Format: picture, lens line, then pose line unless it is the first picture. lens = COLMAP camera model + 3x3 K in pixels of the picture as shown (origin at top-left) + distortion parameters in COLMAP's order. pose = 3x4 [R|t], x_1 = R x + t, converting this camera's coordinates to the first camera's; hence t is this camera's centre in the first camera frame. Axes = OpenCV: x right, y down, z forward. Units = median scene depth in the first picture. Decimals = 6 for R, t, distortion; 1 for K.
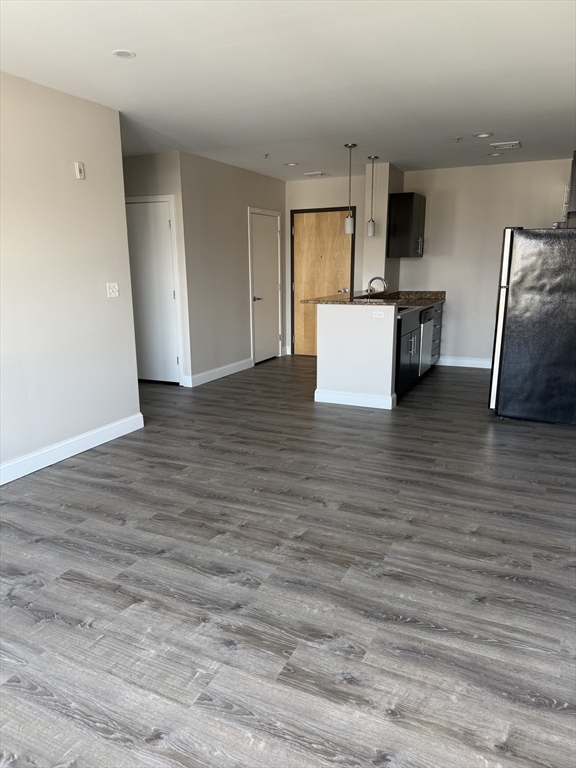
lens RADIAL K [[538.2, 0, 289.6], [0, 538.2, 384.1], [0, 0, 1]] dist [0.011065, -0.030547]
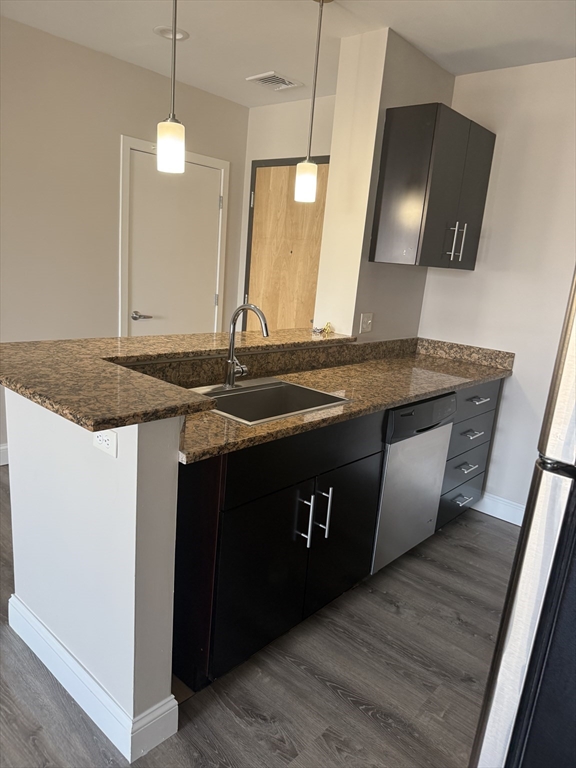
lens RADIAL K [[538.2, 0, 289.3], [0, 538.2, 386.1], [0, 0, 1]] dist [0.011065, -0.030547]
pose [[0.954241, 0.156193, -0.255007, 0.226217], [-0.156396, 0.987500, 0.019613, -0.124193], [0.254883, 0.021166, 0.966740, 0.525864]]
